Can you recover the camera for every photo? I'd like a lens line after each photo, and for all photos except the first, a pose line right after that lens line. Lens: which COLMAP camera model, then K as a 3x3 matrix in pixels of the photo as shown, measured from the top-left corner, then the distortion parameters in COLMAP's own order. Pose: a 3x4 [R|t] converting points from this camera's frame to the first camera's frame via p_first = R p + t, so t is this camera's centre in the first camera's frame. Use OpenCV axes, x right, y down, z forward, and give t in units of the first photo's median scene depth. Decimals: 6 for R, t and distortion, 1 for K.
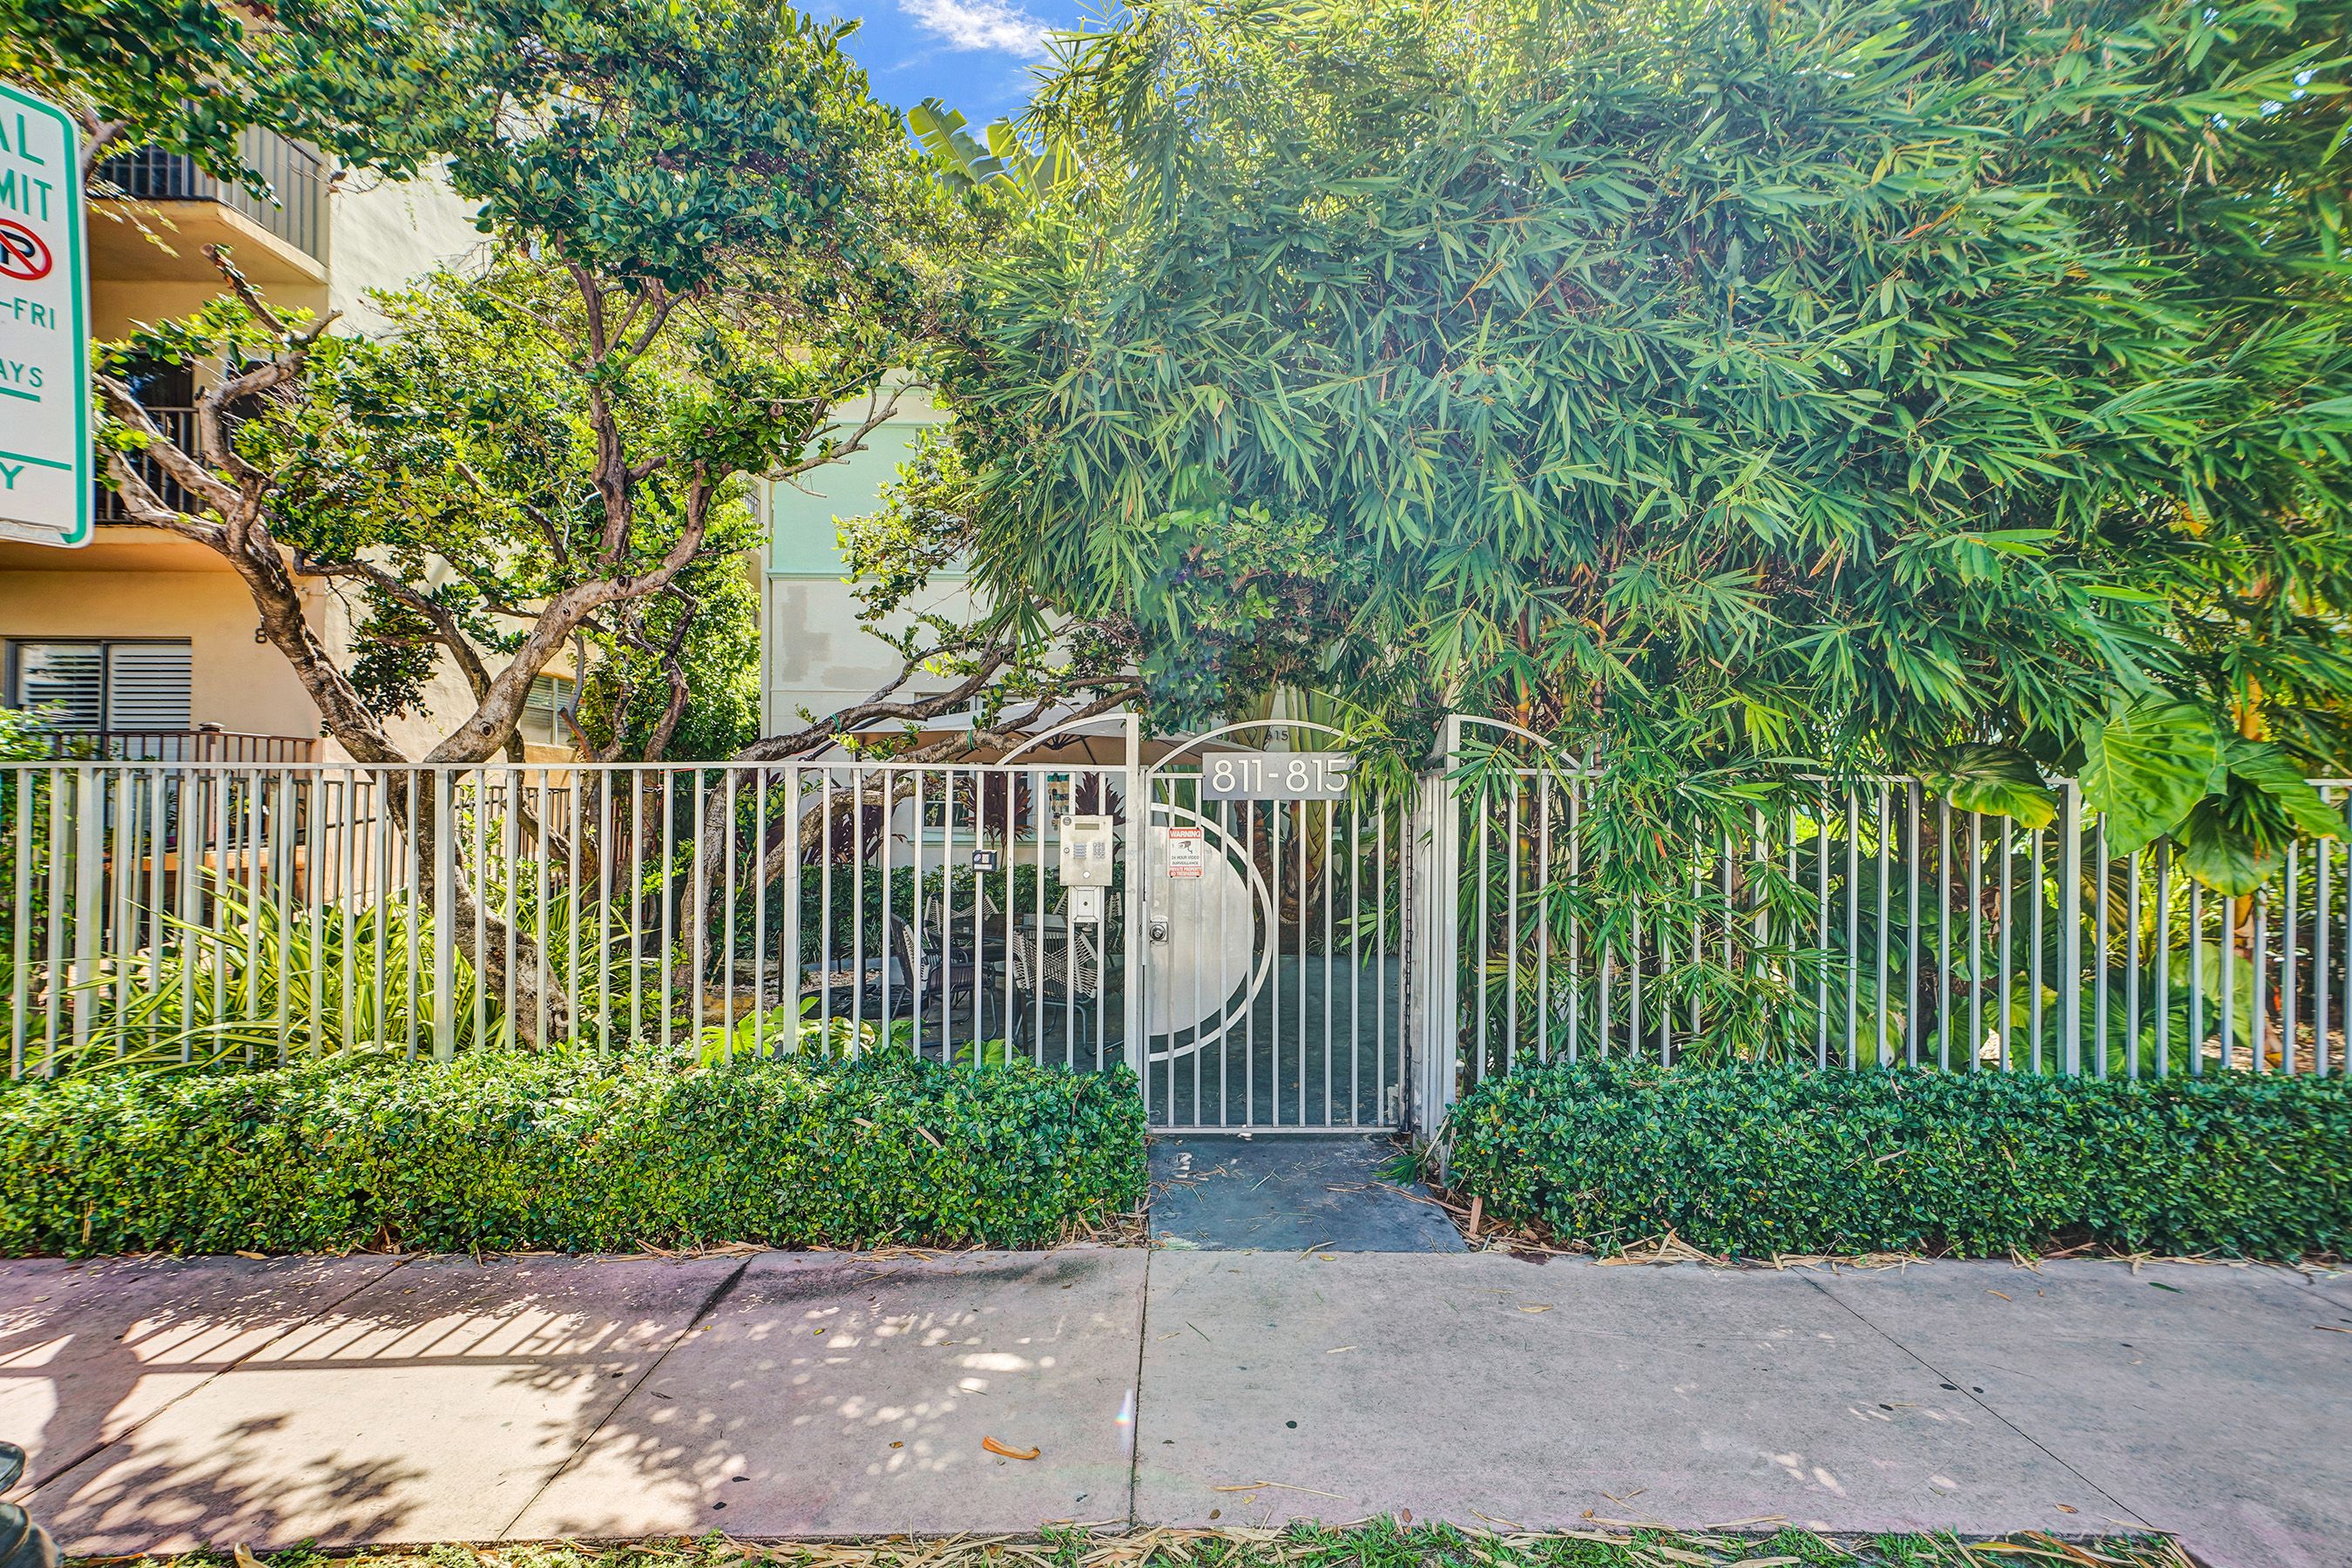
lens RADIAL K [[1071.5, 0, 1178.2], [0, 1071.5, 789.9], [0, 0, 1]] dist [0.002432, 0.007136]
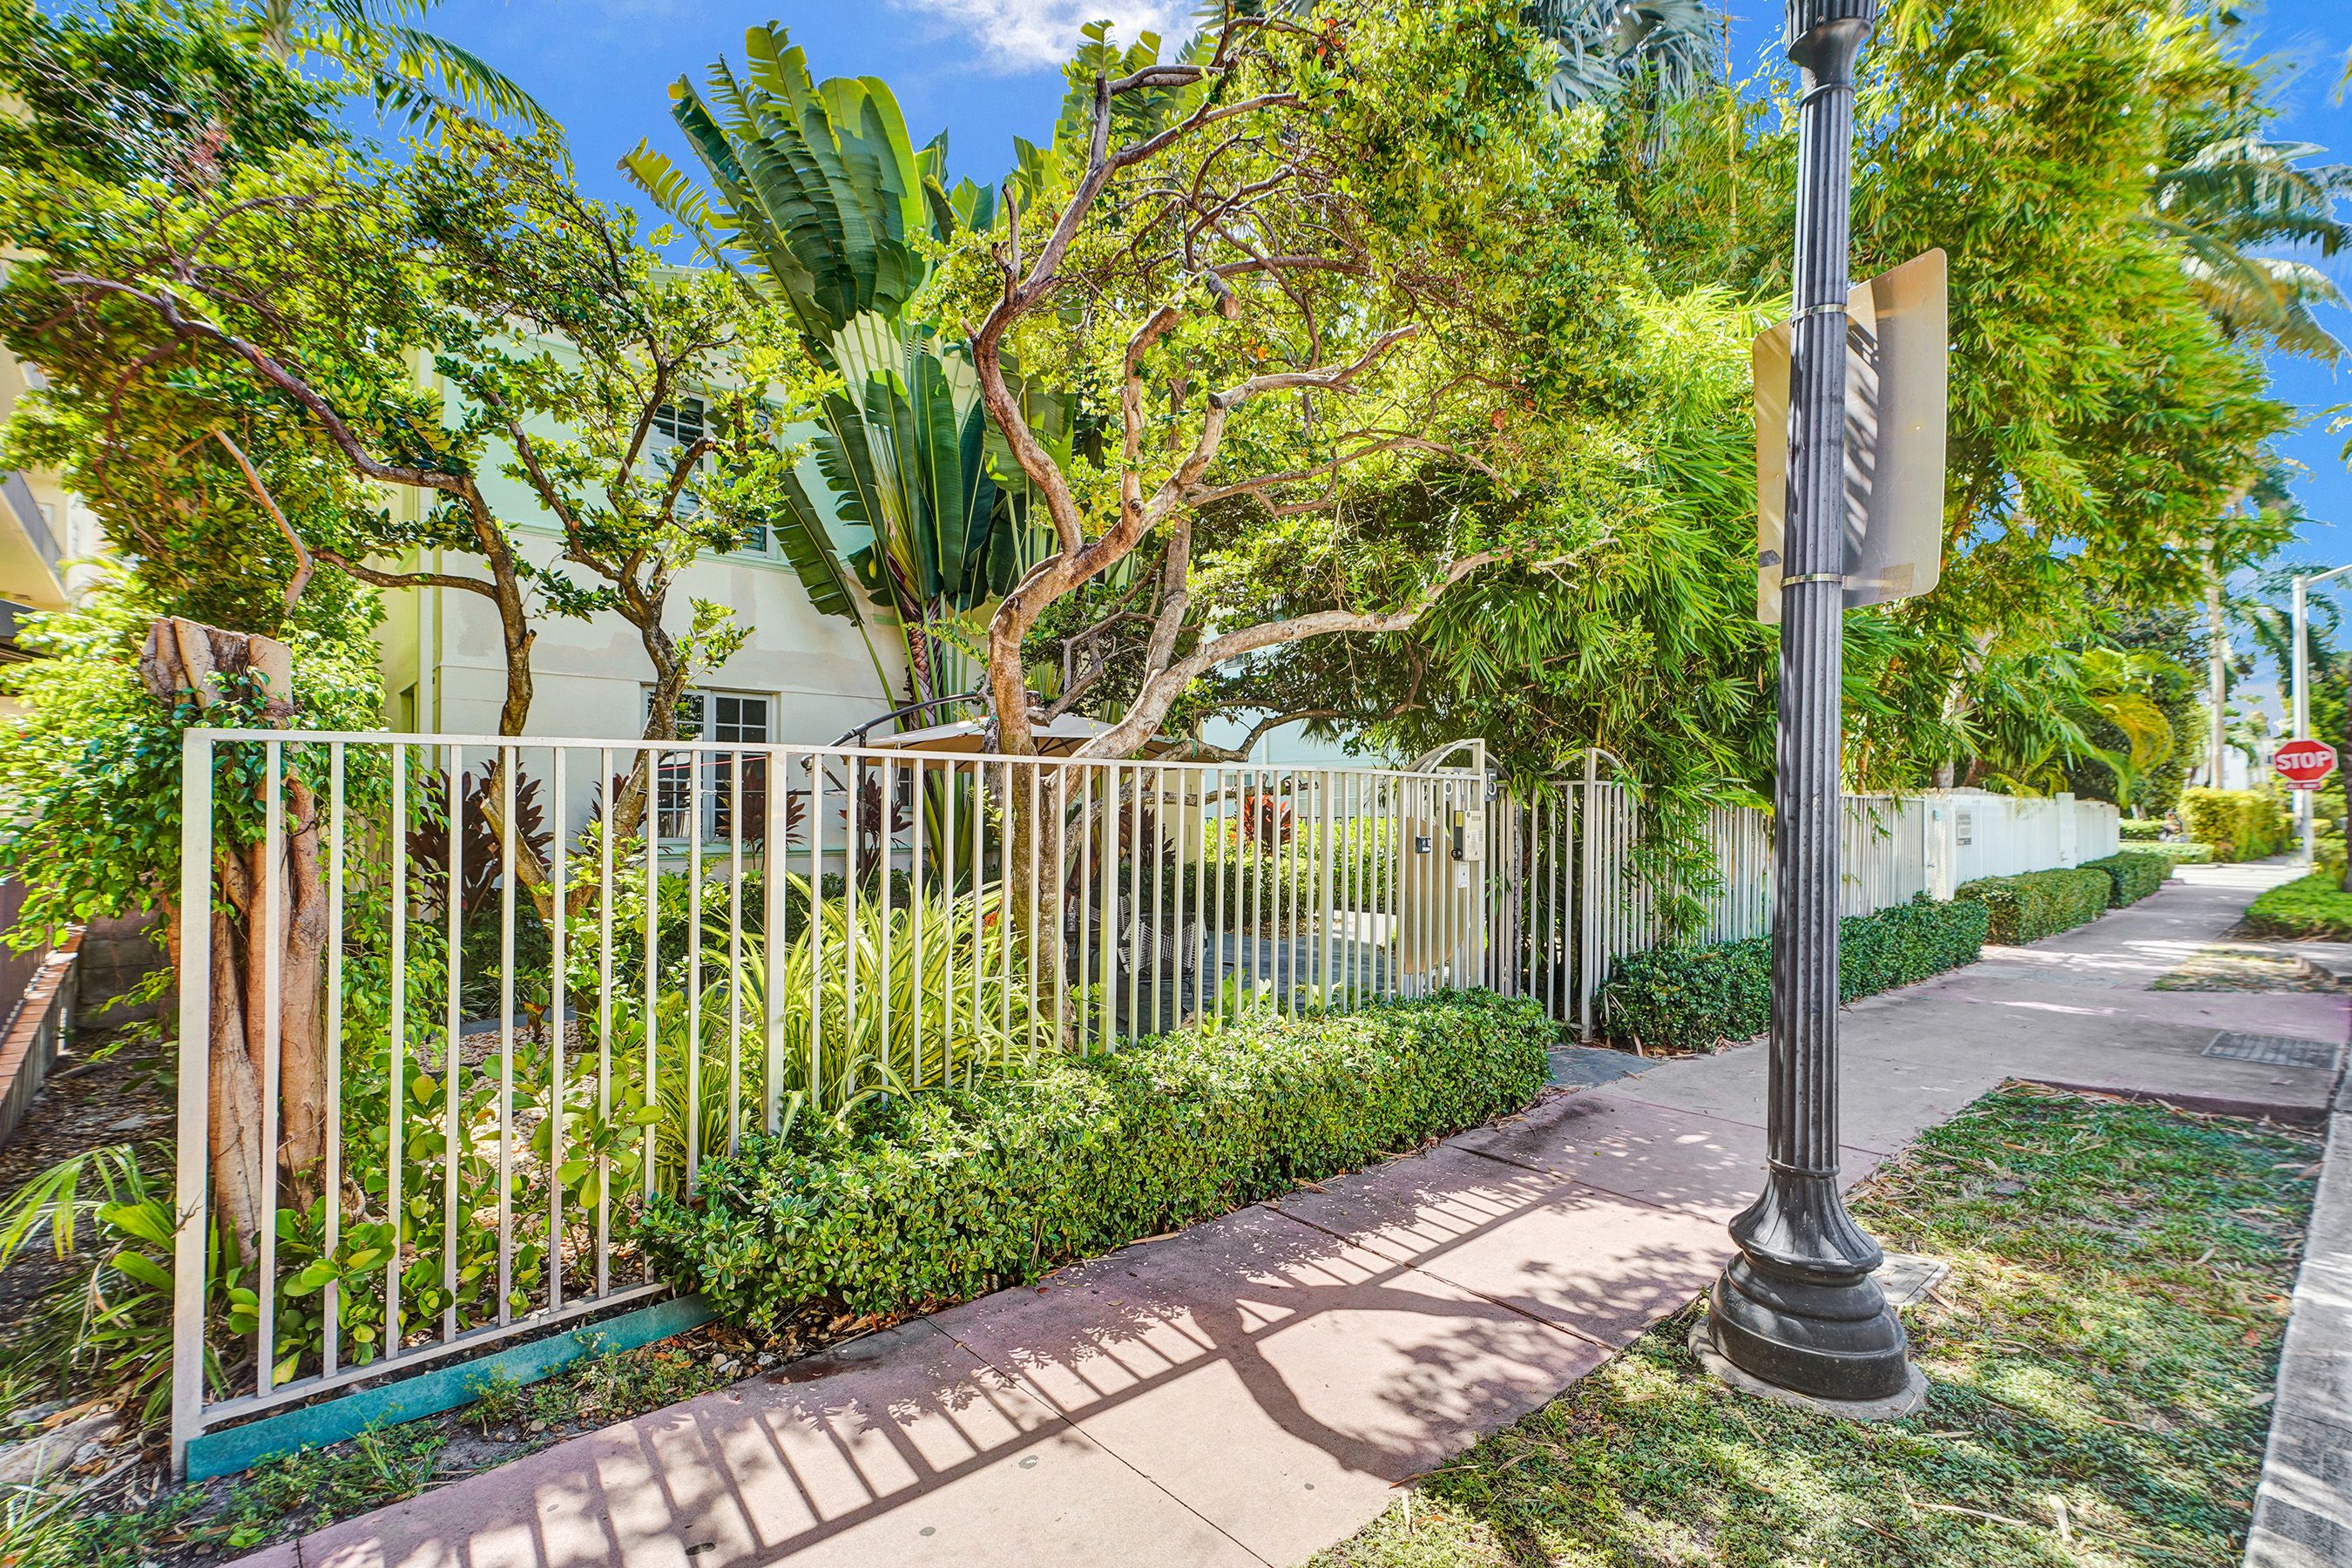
lens RADIAL K [[1091.1, 0, 1181.5], [0, 1091.1, 792.1], [0, 0, 1]] dist [-0.001172, 0.010037]
pose [[0.753462, 0.007769, 0.657446, -1.780982], [-0.018946, 0.999772, 0.009898, -0.007935], [-0.657219, -0.019914, 0.753437, 0.237829]]
